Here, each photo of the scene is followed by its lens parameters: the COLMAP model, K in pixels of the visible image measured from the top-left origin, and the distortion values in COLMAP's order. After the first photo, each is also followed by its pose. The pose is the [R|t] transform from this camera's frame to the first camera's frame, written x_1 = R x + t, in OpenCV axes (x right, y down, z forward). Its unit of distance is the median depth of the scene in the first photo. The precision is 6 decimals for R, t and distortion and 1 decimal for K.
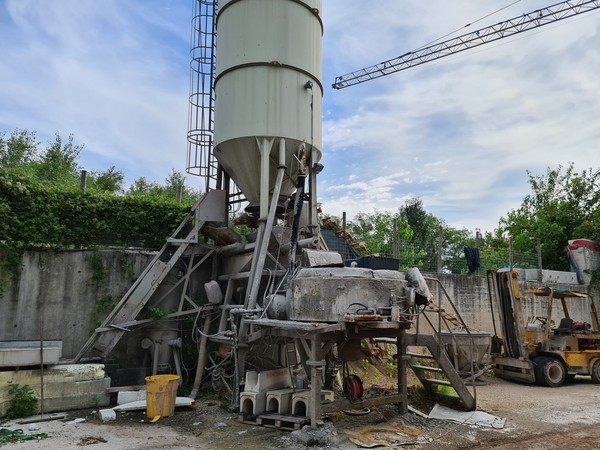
lens RADIAL K [[454.9, 0, 299.4], [0, 454.9, 221.1], [0, 0, 1]] dist [0.053351, -0.038632]
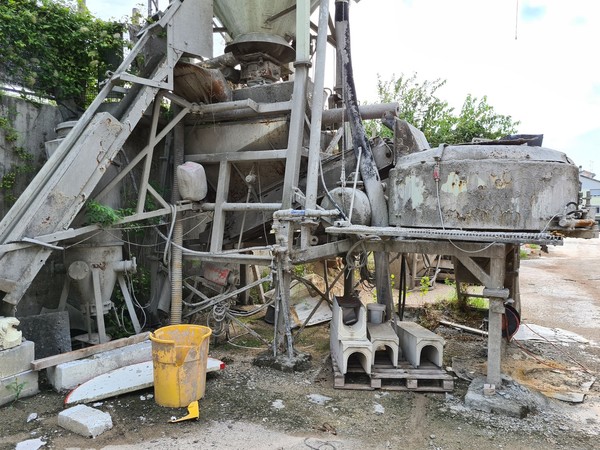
lens RADIAL K [[454.9, 0, 299.6], [0, 454.9, 229.4], [0, 0, 1]] dist [0.053351, -0.038632]
pose [[0.872005, -0.012500, 0.489338, -0.367595], [-0.099216, 0.974410, 0.201694, 0.085536], [-0.479337, -0.224428, 0.848450, 0.426627]]
